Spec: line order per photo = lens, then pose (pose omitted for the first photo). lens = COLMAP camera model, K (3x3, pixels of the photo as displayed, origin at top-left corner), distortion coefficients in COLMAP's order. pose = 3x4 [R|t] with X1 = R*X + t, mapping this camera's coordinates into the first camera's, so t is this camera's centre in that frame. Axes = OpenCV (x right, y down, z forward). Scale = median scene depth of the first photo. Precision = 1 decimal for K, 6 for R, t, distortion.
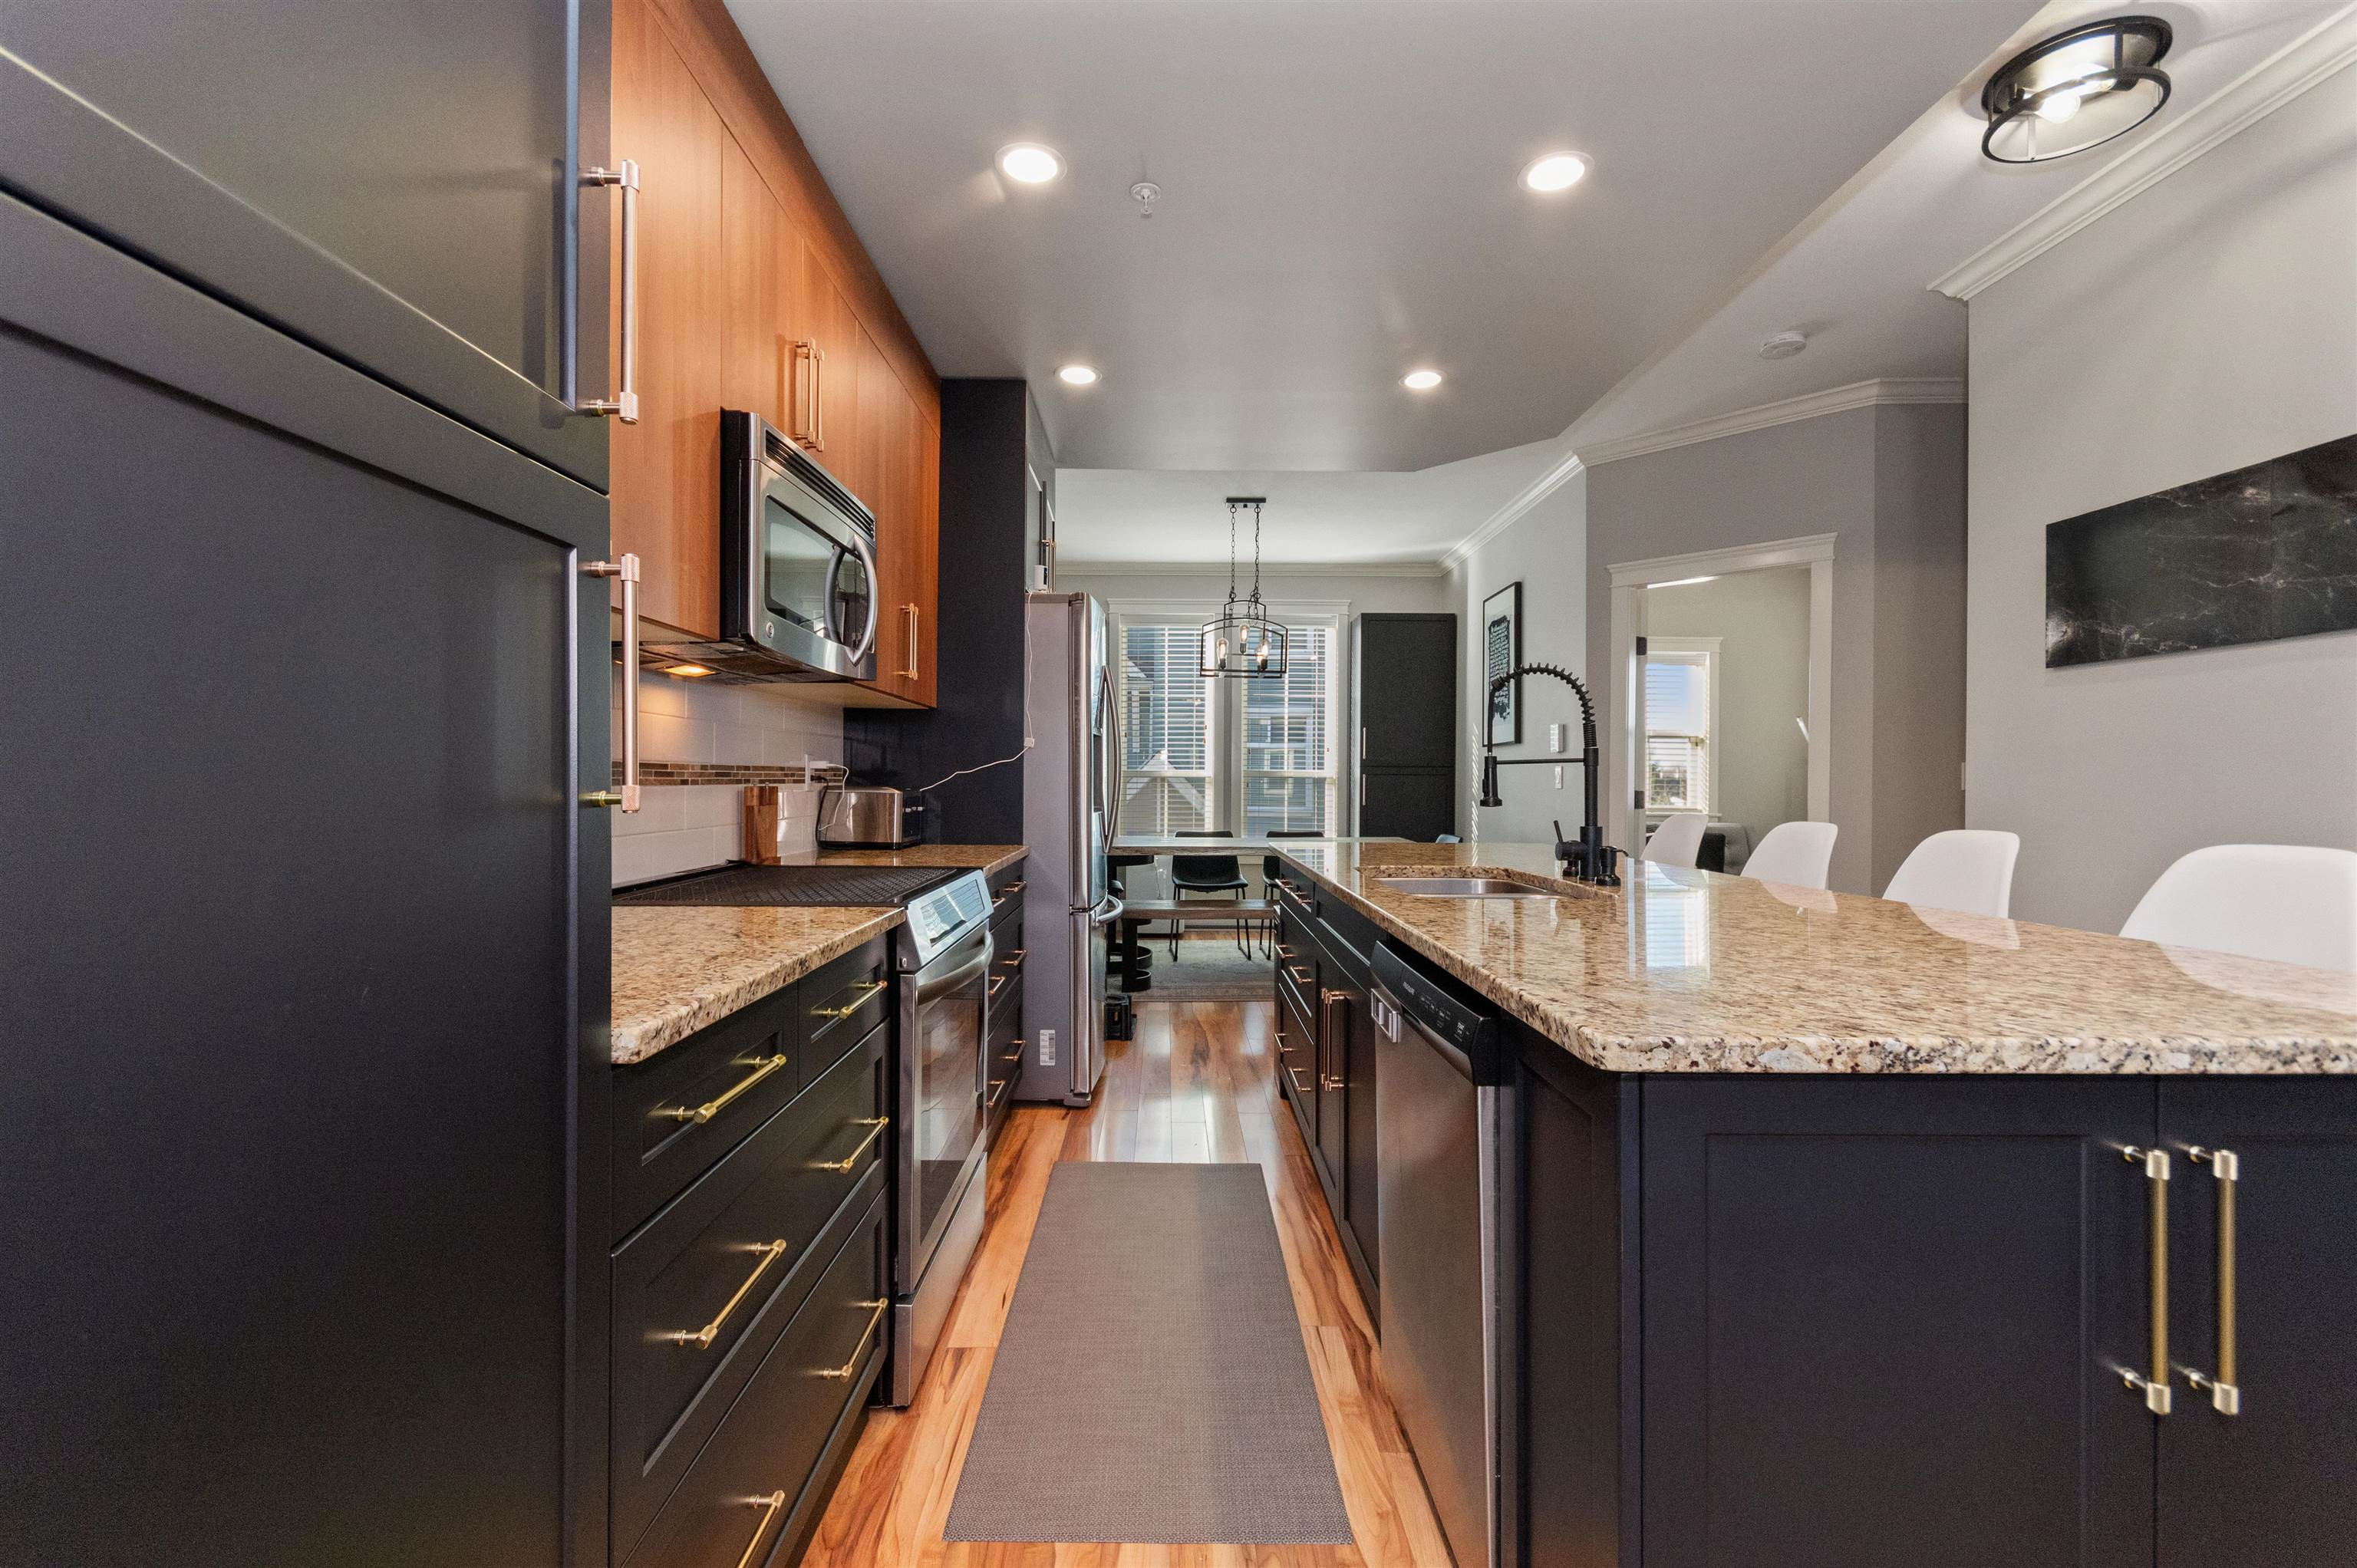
lens RADIAL K [[1033.1, 0, 1178.5], [0, 1033.1, 784.0], [0, 0, 1]] dist [0.002946, -0.001307]
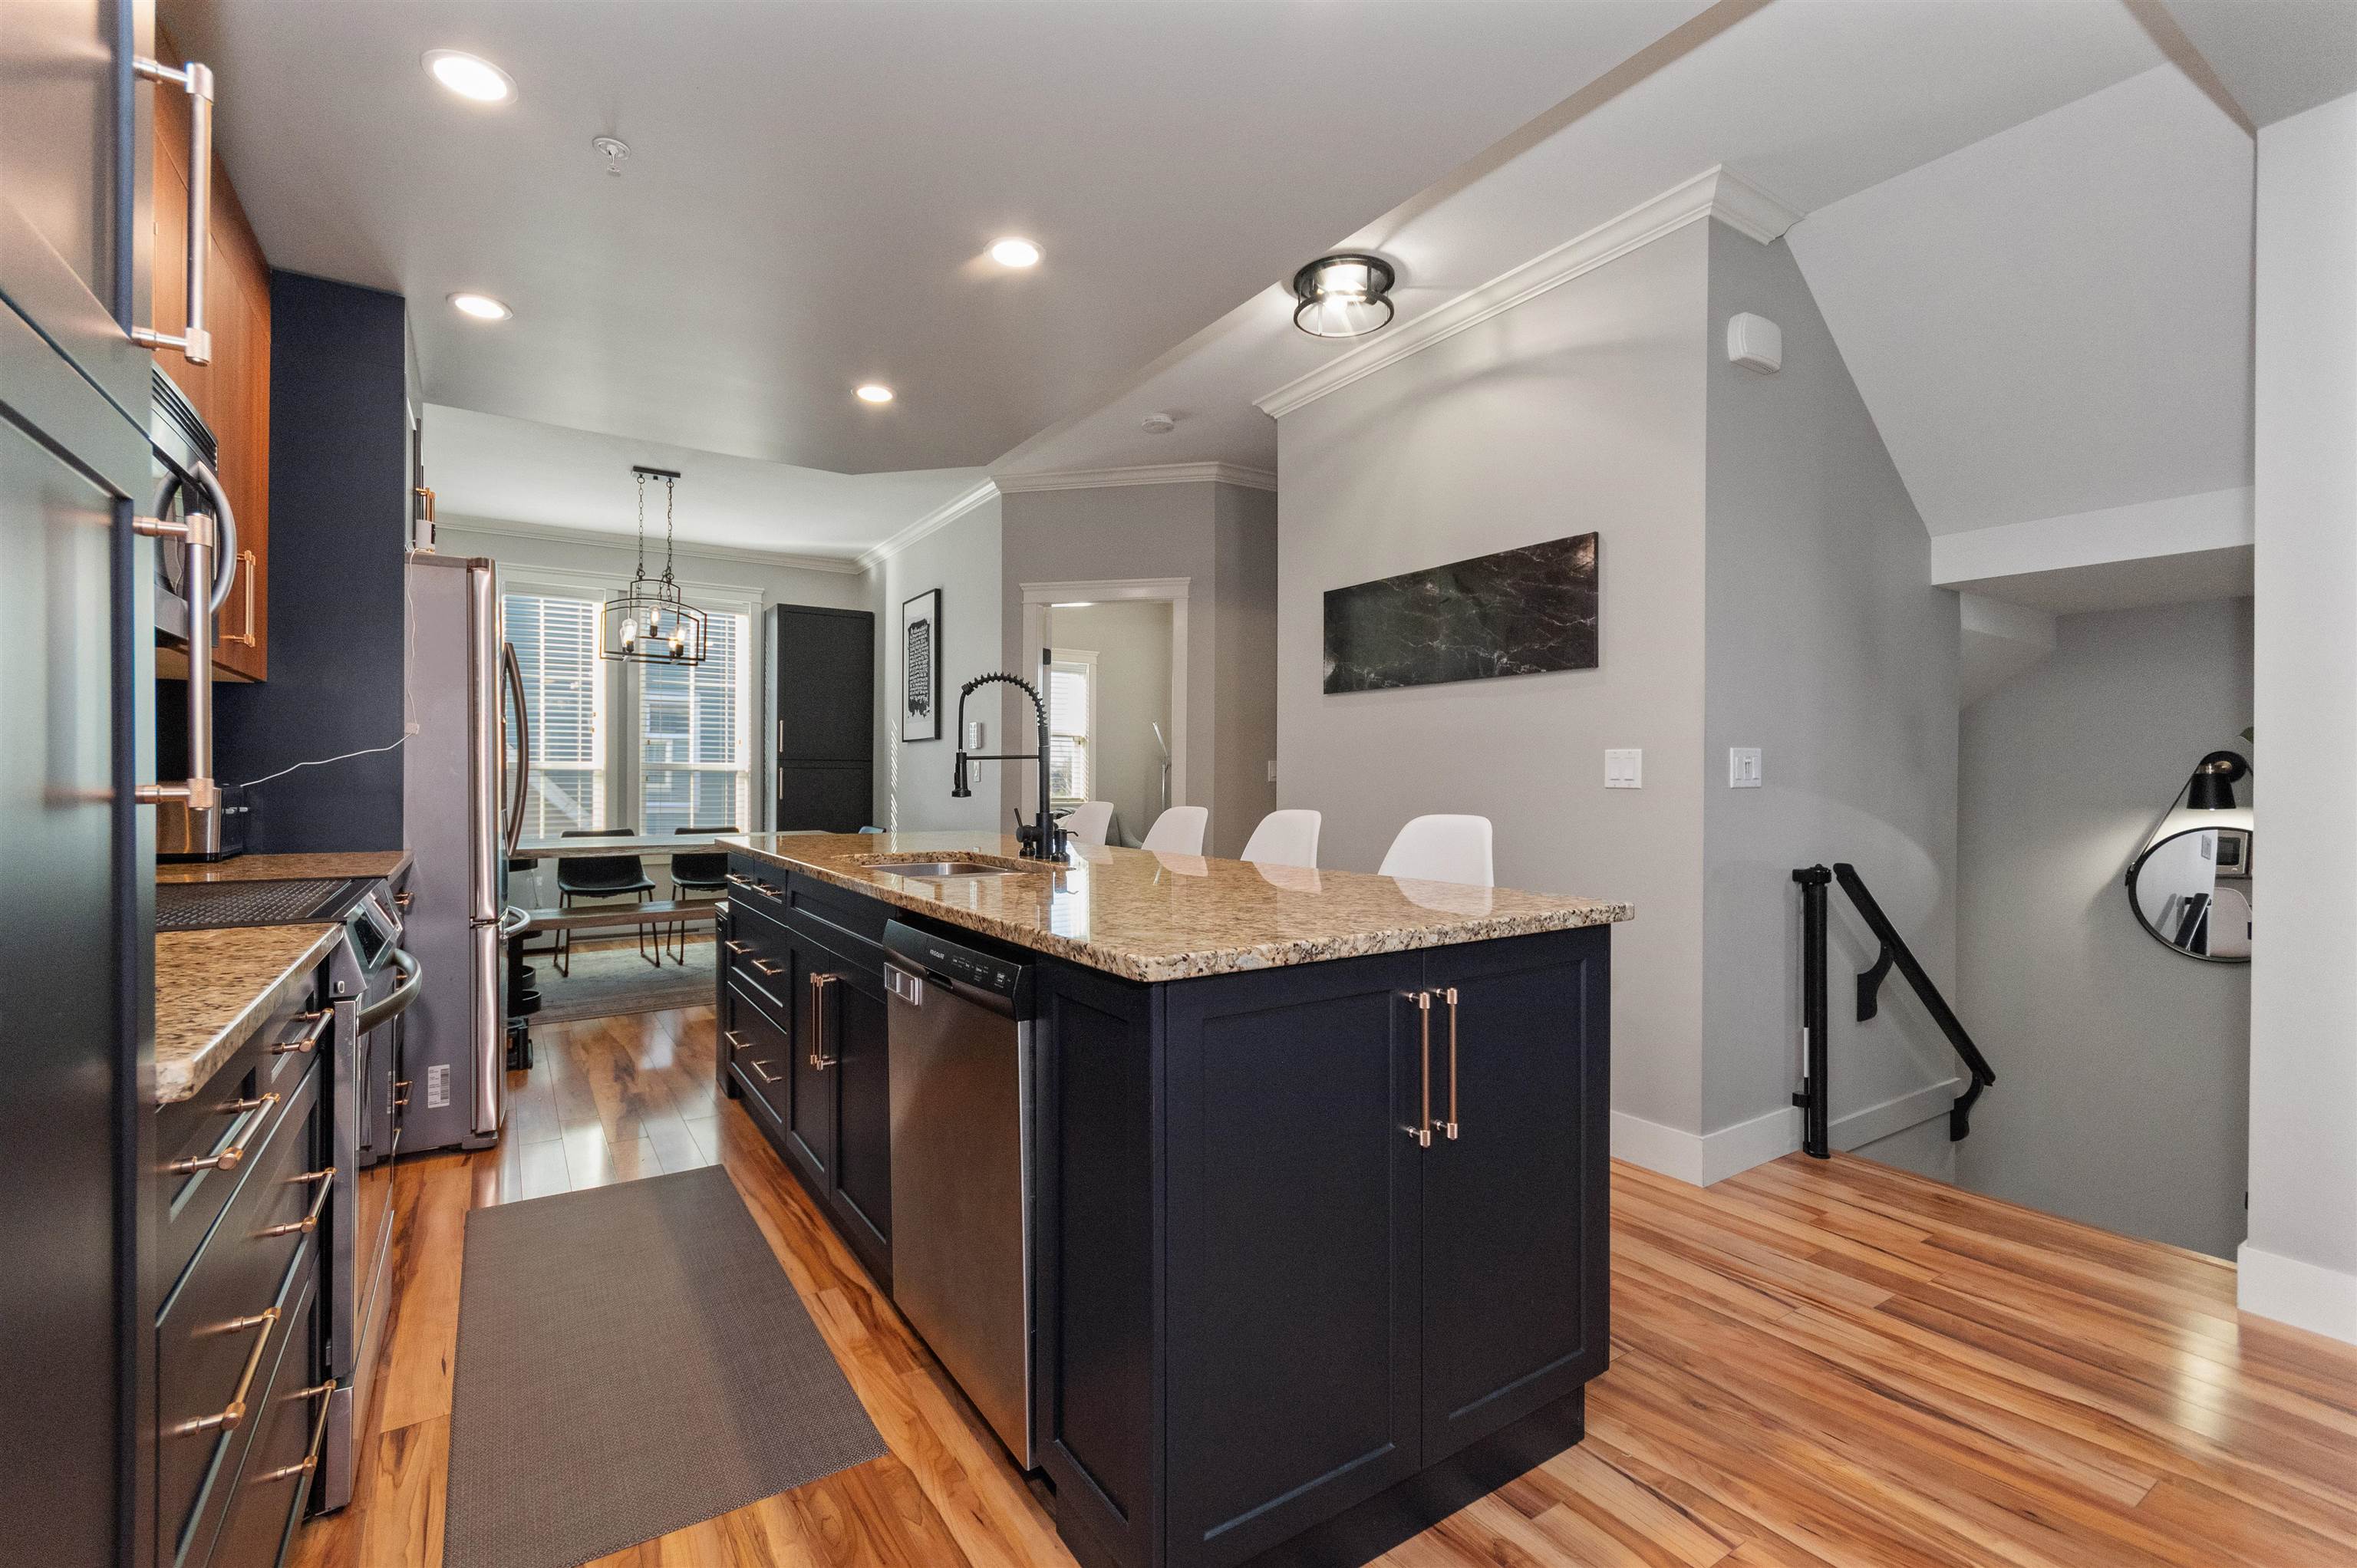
lens RADIAL K [[1037.9, 0, 1177.7], [0, 1037.9, 779.1], [0, 0, 1]] dist [0.001518, -0.000156]
pose [[0.832341, -0.002198, 0.554259, -0.101538], [0.001253, 0.999997, 0.002083, 0.000080], [-0.554262, -0.001039, 0.832341, -0.058390]]
